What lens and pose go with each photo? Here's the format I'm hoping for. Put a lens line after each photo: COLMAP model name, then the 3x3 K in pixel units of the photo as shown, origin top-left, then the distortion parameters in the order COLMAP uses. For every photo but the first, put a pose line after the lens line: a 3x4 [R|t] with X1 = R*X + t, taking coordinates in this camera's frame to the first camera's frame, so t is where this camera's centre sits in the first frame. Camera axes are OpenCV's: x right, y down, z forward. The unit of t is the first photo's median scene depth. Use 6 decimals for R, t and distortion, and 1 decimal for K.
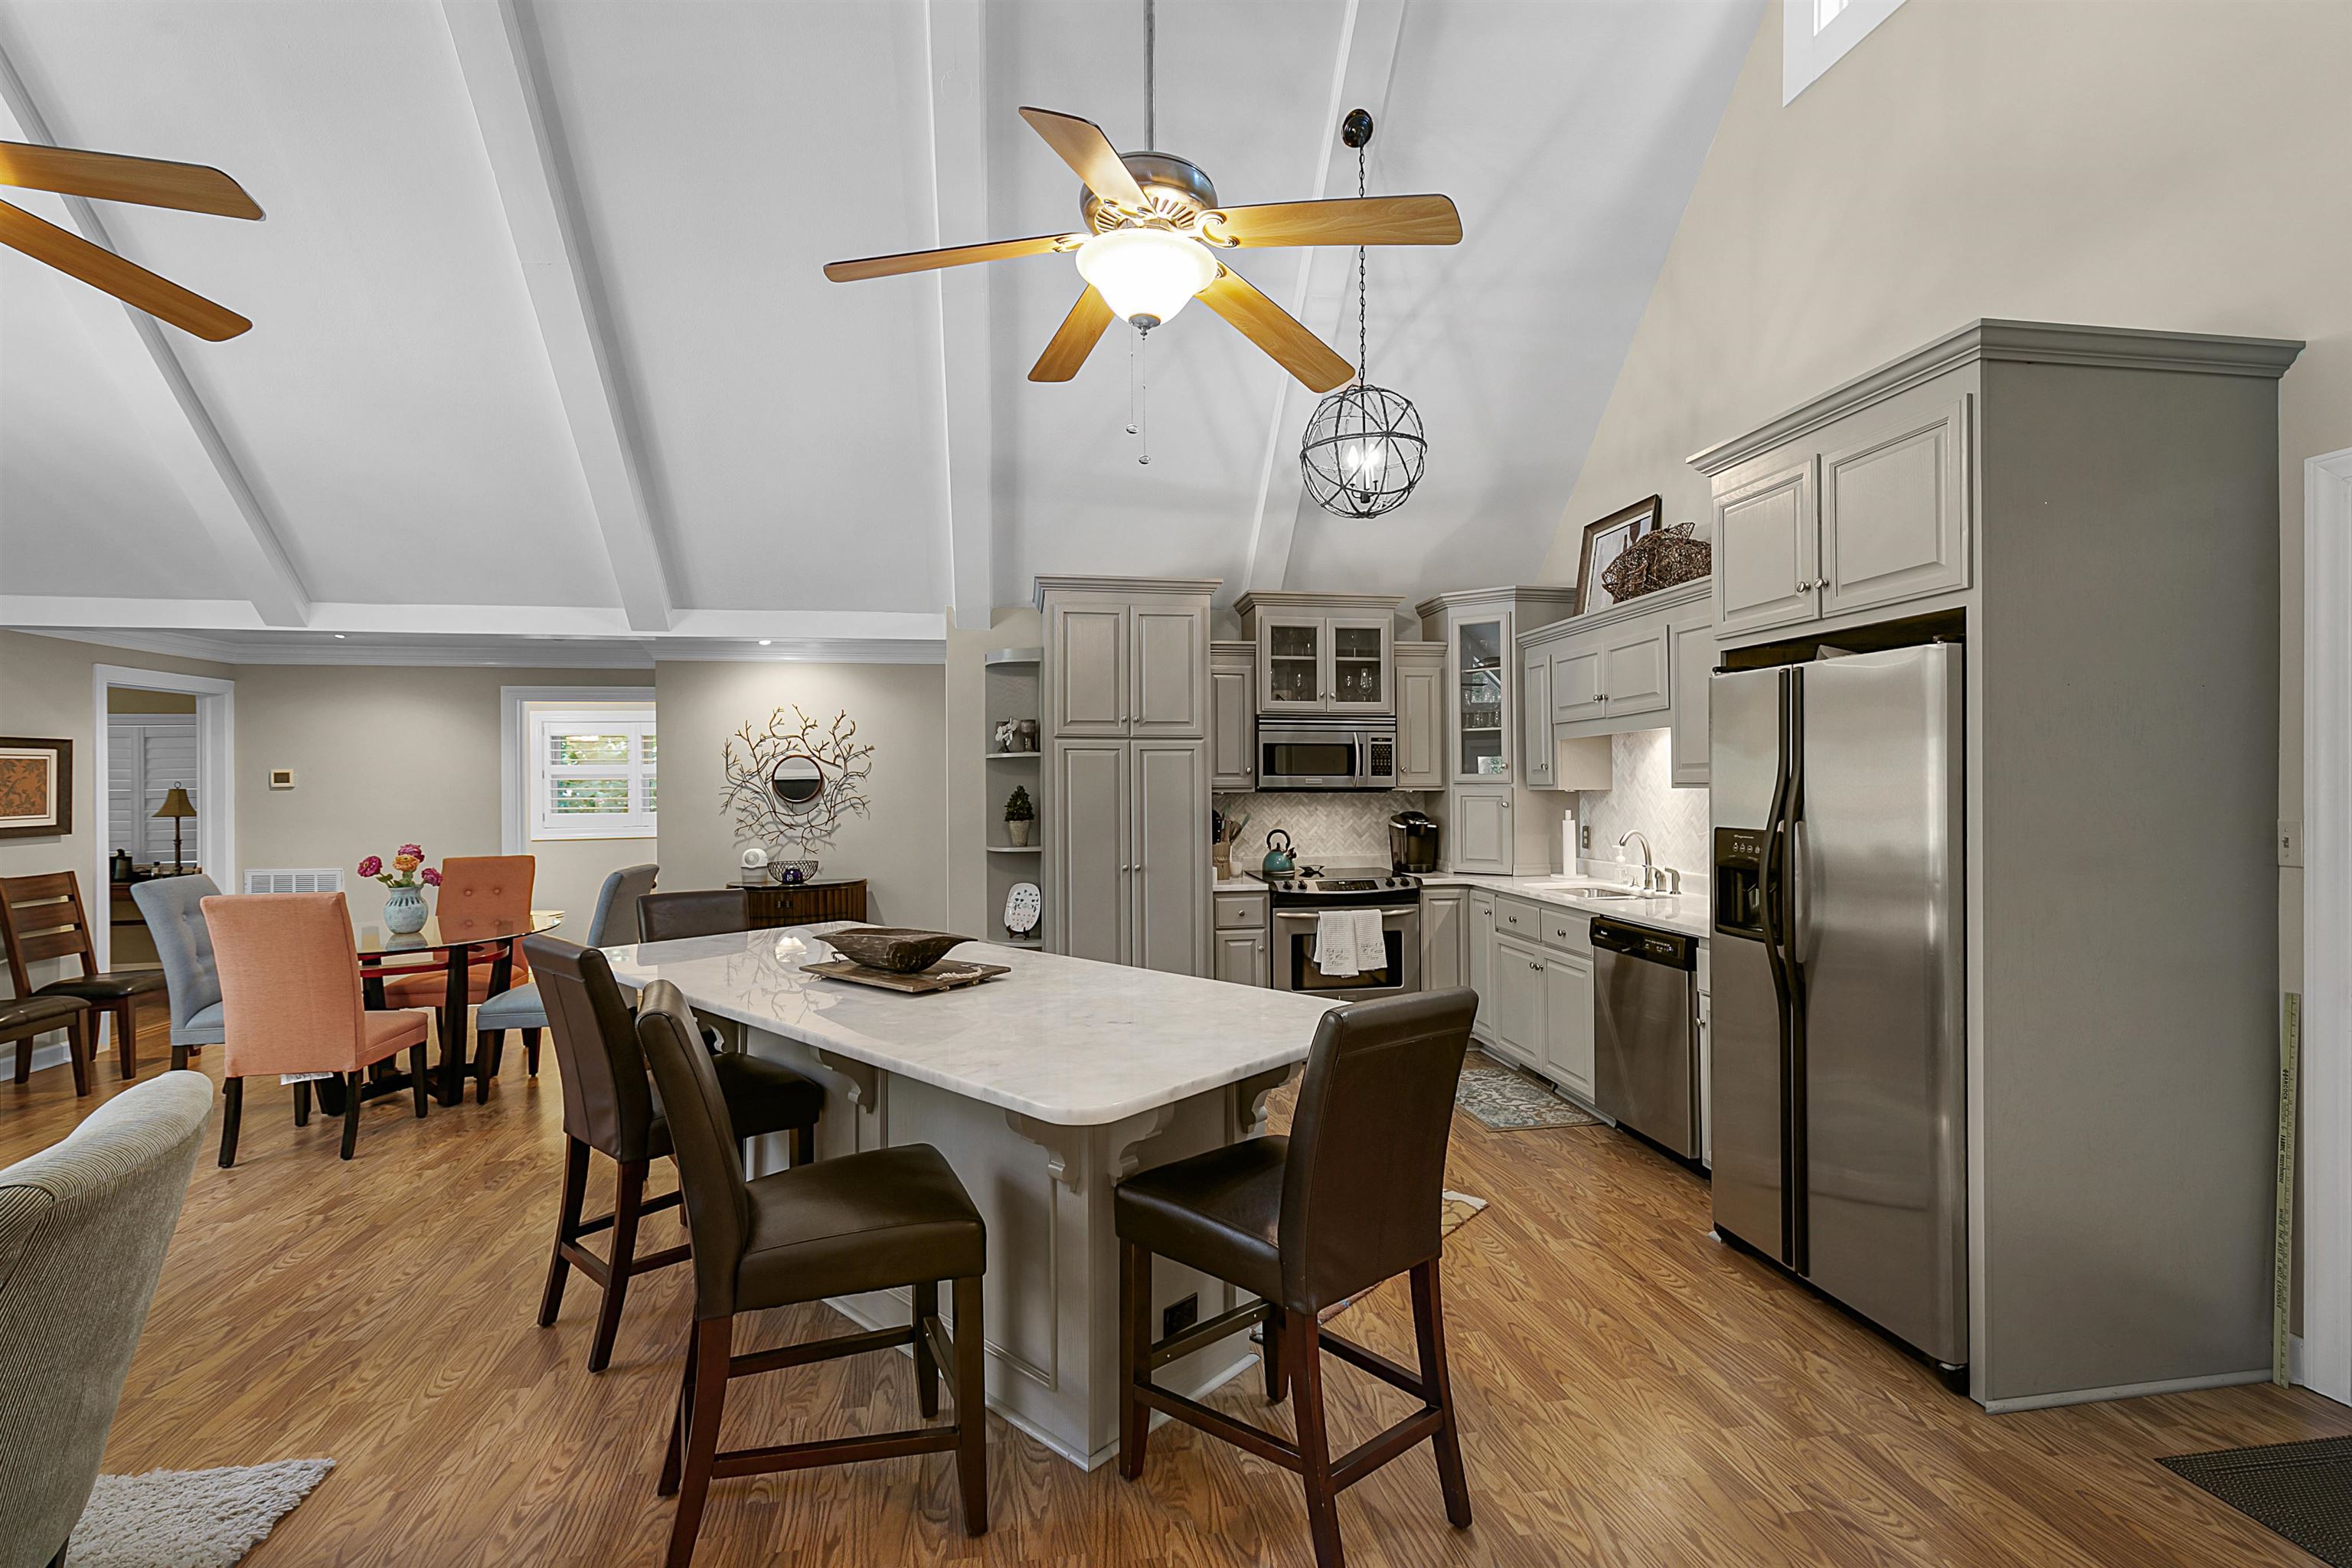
lens RADIAL K [[1062.9, 0, 1173.4], [0, 1062.9, 780.9], [0, 0, 1]] dist [0.010362, -0.000473]
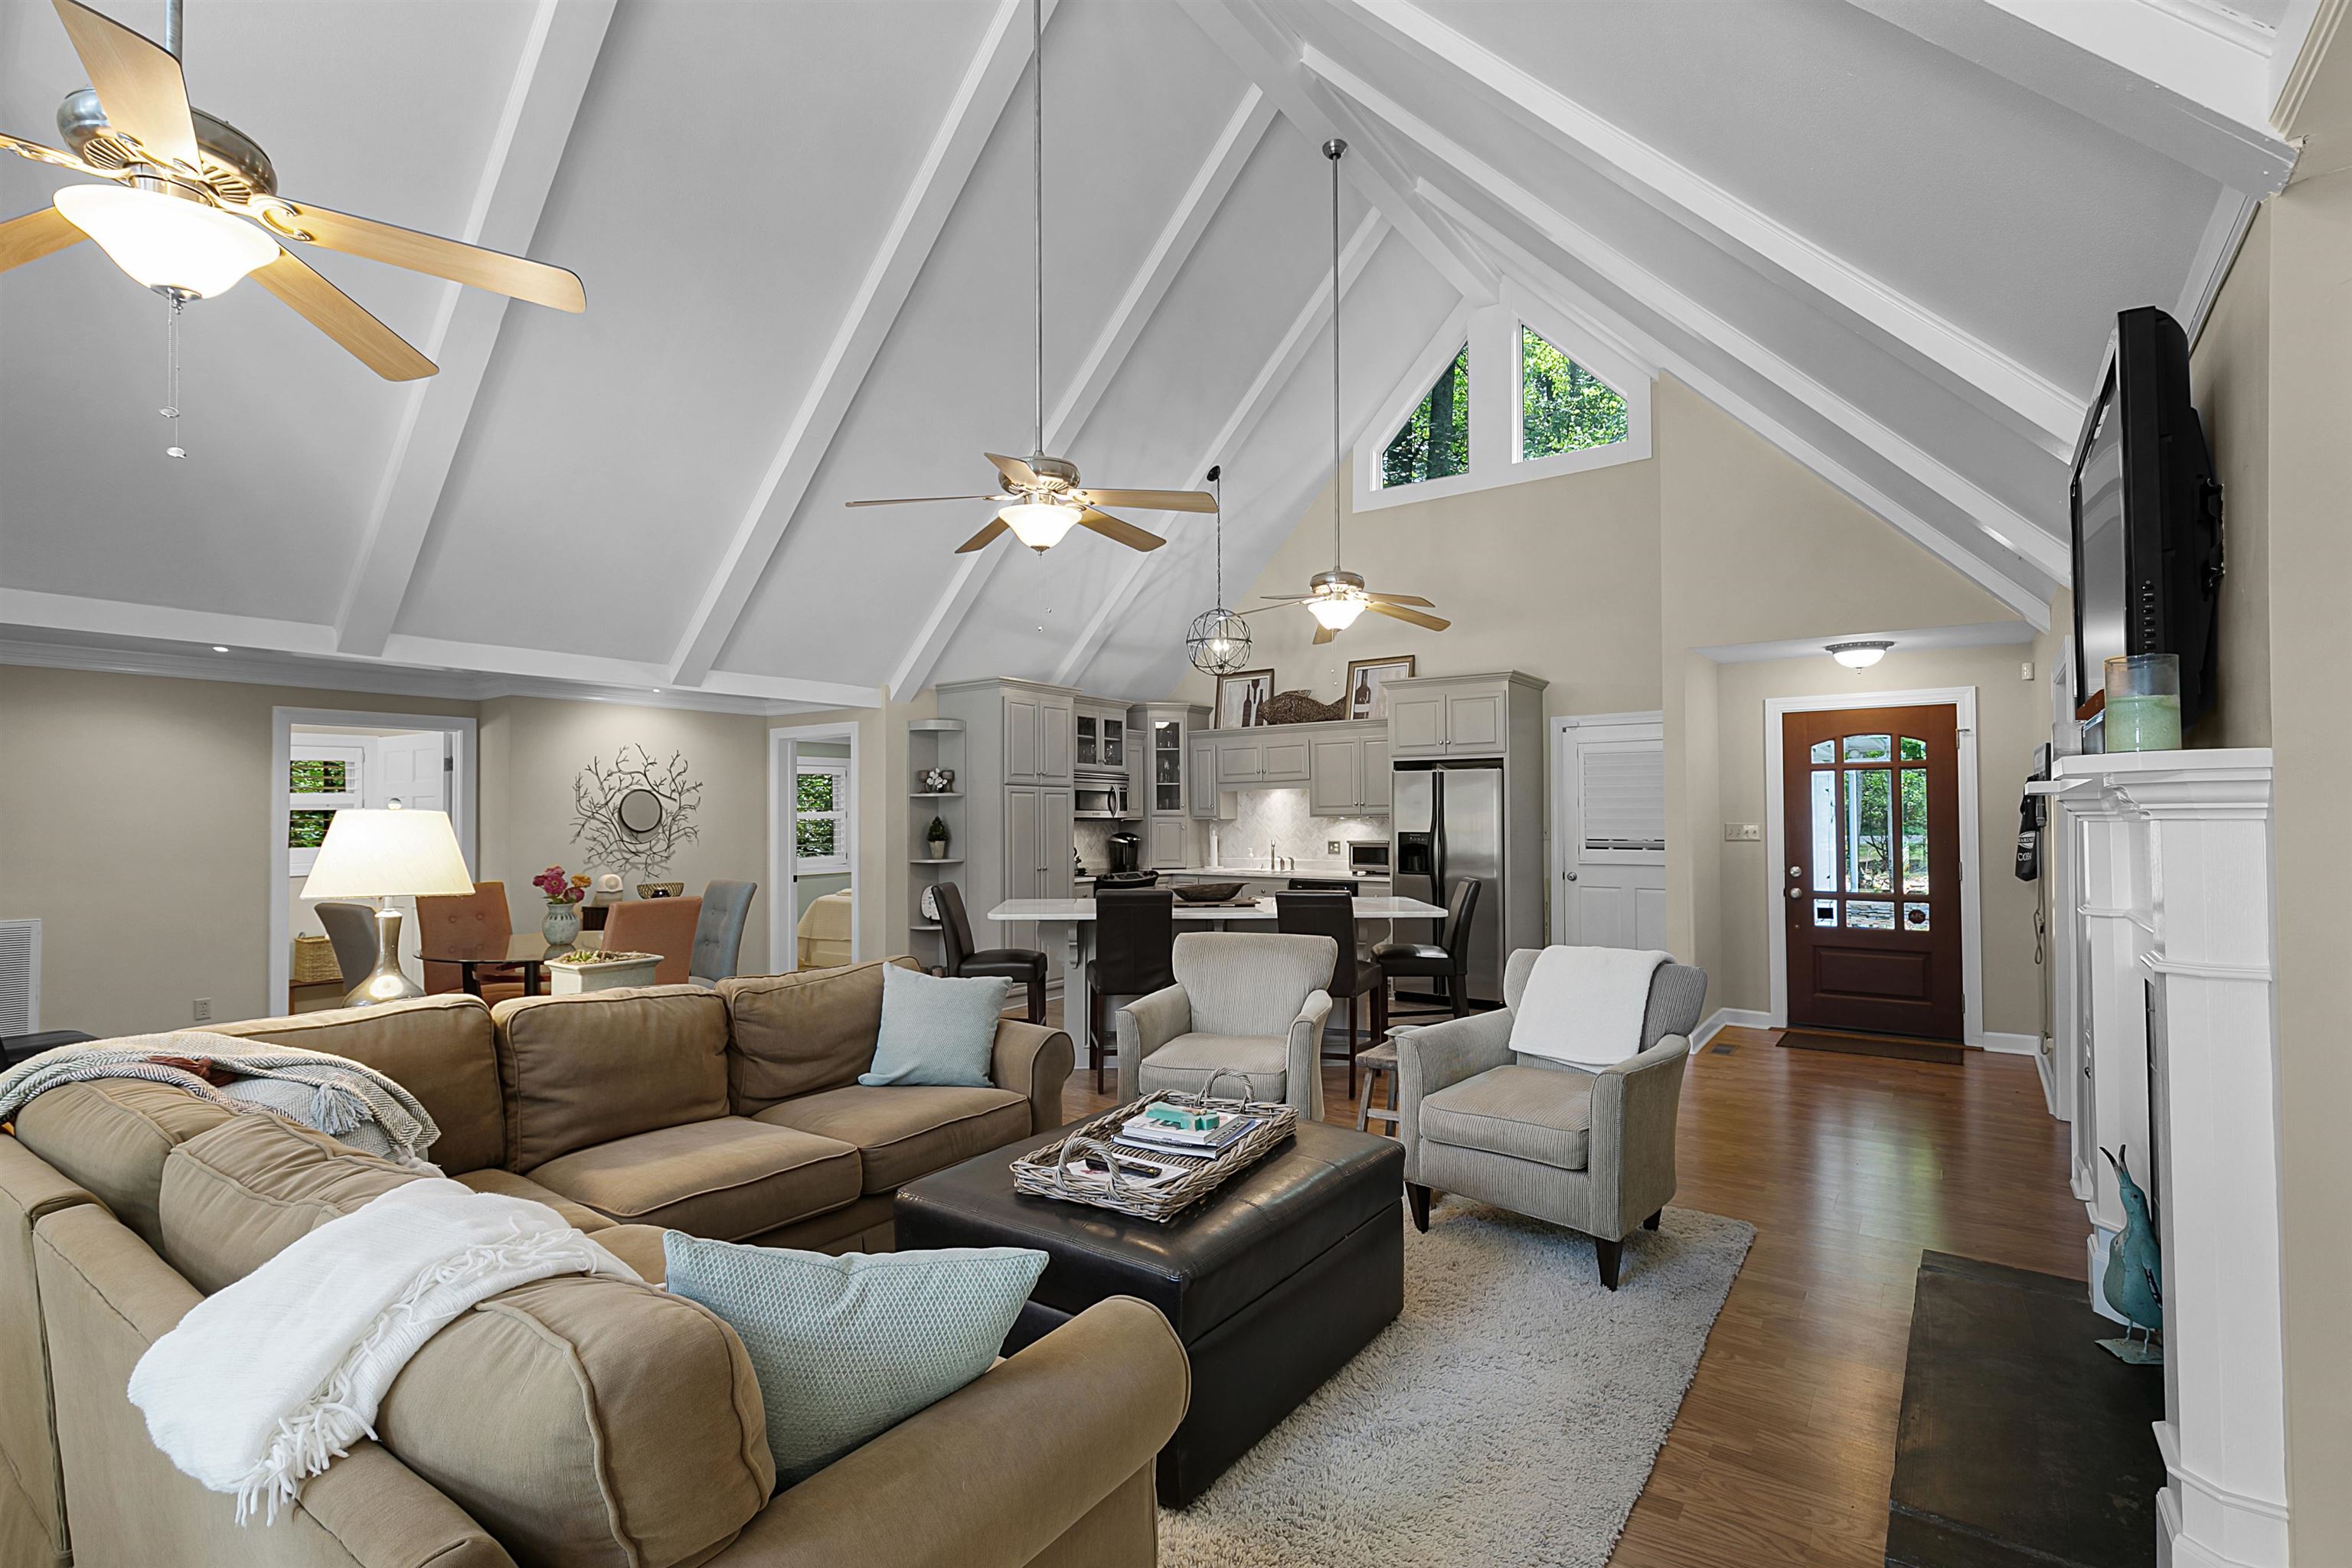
lens RADIAL K [[1062.9, 0, 1167.5], [0, 1062.9, 792.7], [0, 0, 1]] dist [0.010362, -0.000473]
pose [[0.709441, 0.017248, 0.704554, -0.922954], [-0.001134, 0.999727, -0.023333, 0.005845], [-0.704764, 0.015754, 0.709266, -0.219315]]
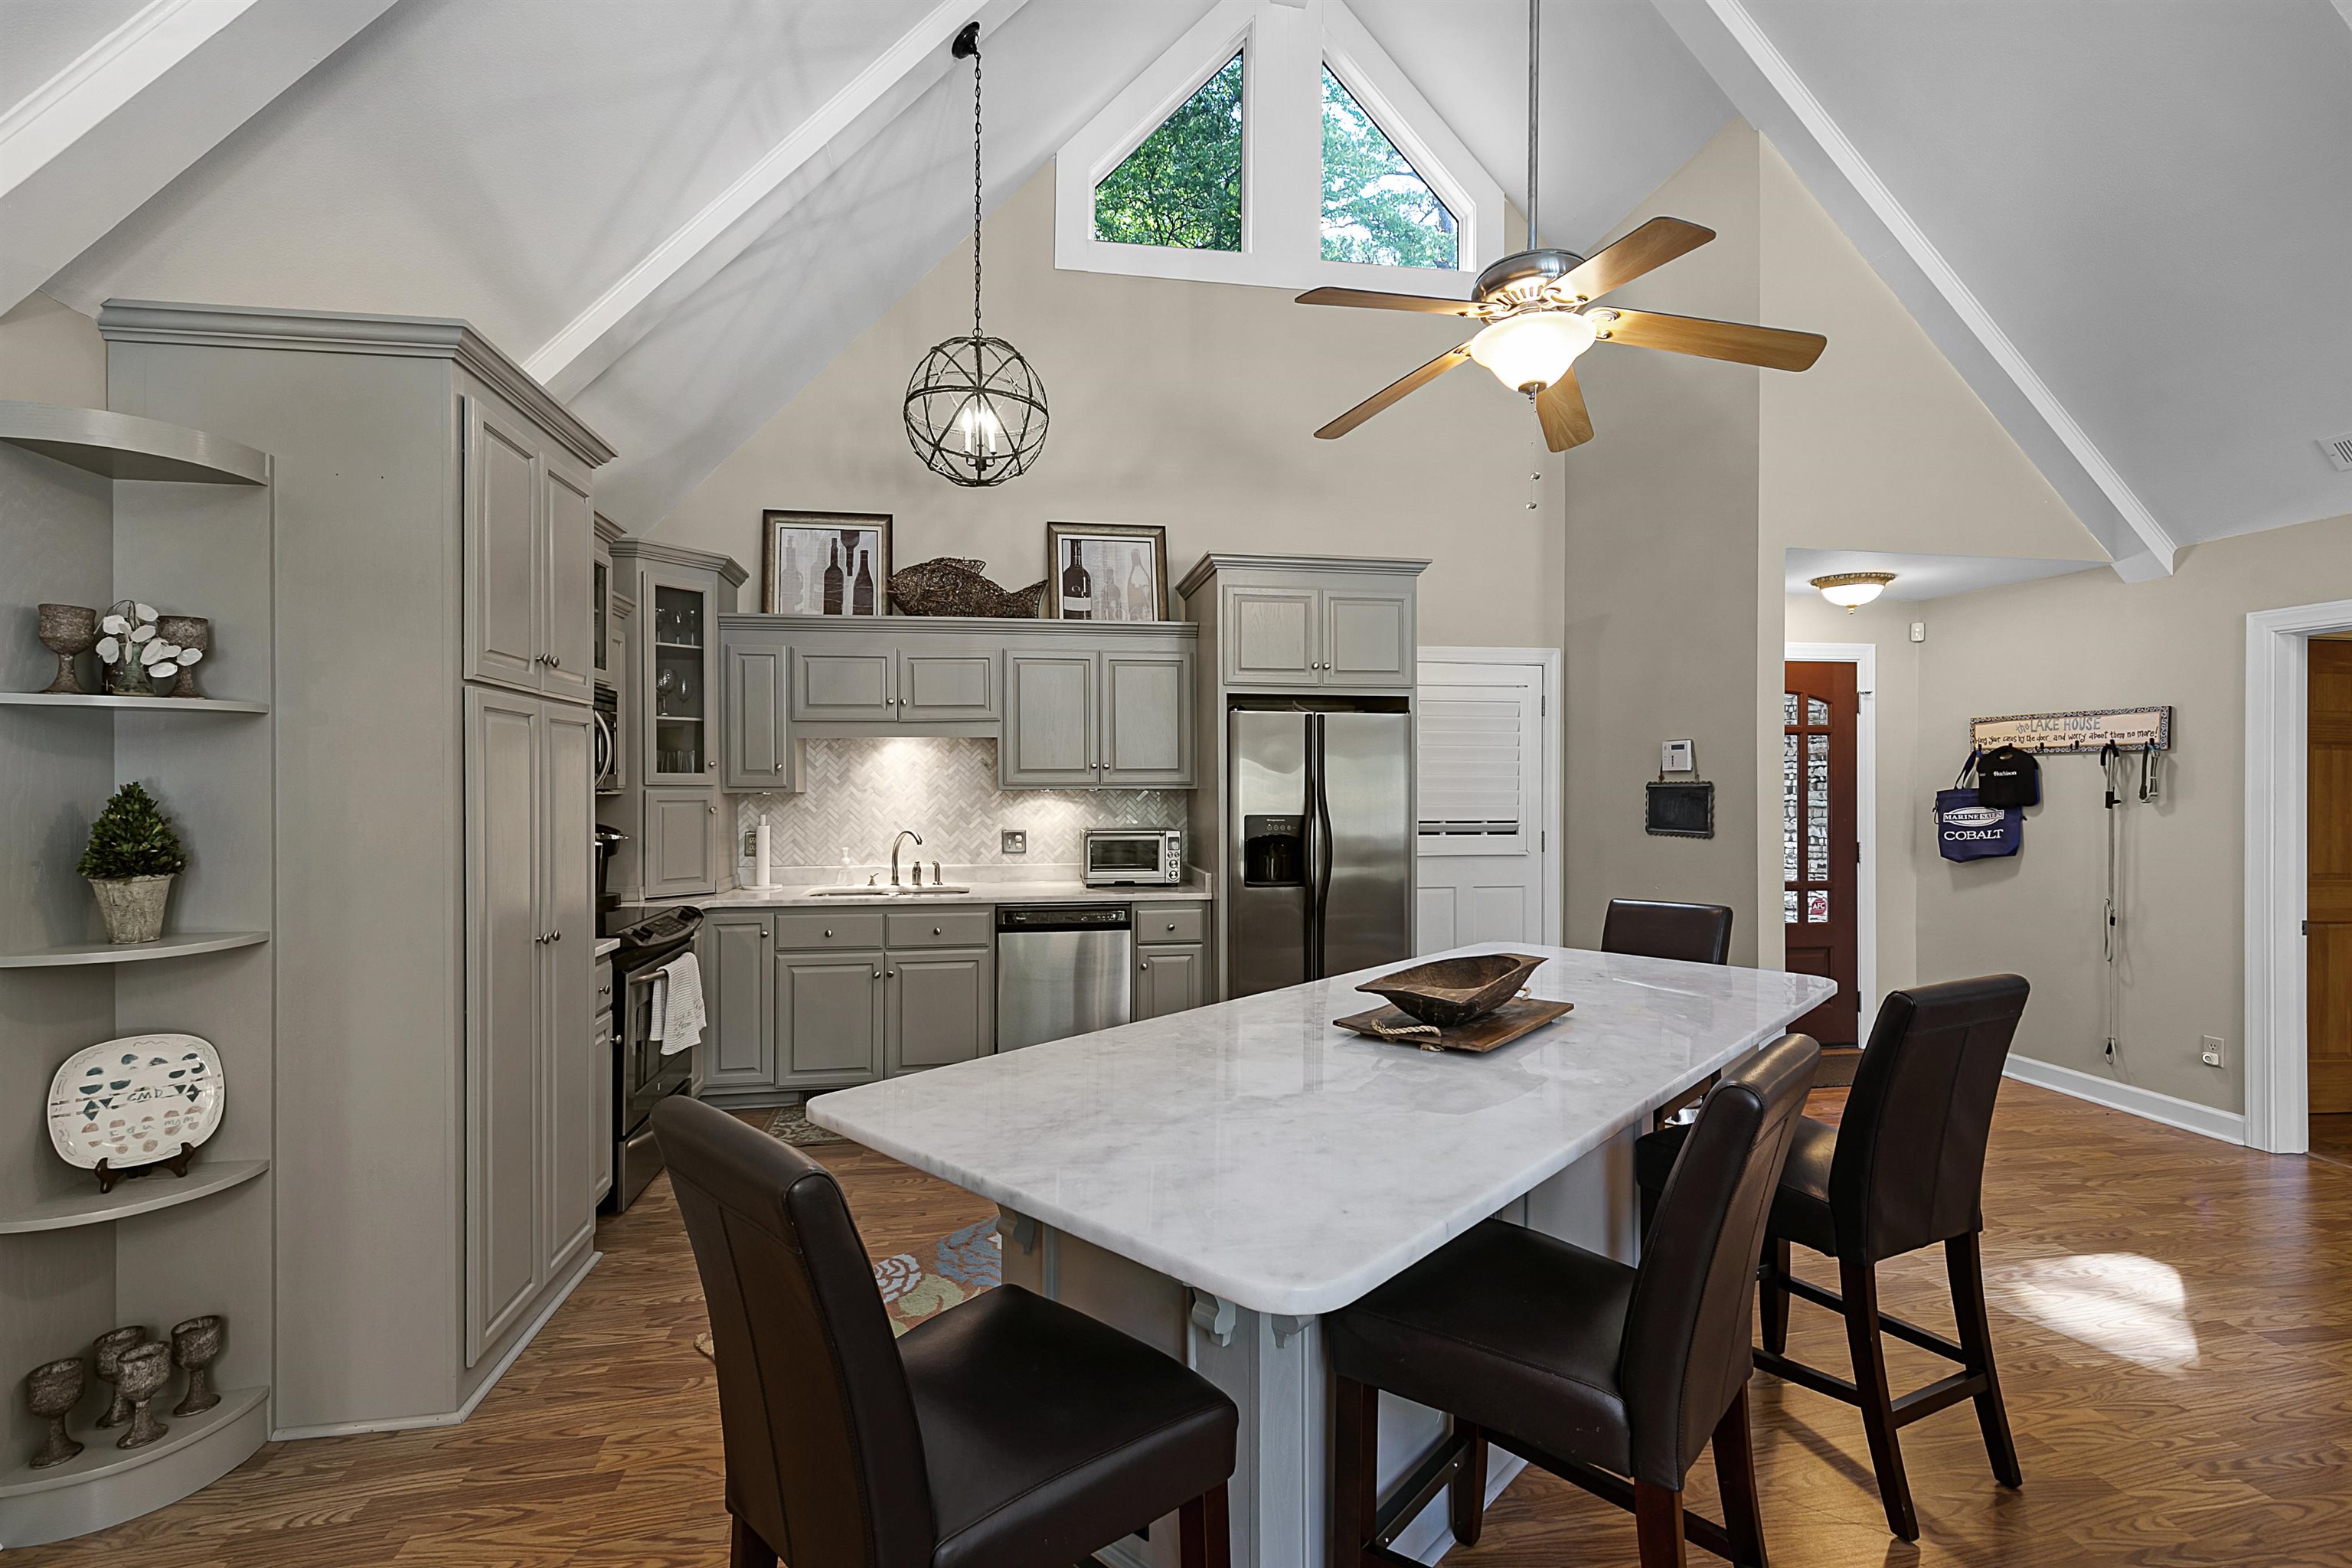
lens RADIAL K [[1062.9, 0, 1170.8], [0, 1062.9, 793.6], [0, 0, 1]] dist [0.010362, -0.000473]
pose [[-0.002048, -0.003448, 0.999992, -0.529180], [-0.002967, 0.999990, 0.003442, 0.005082], [-0.999994, -0.002960, -0.002059, 0.624309]]
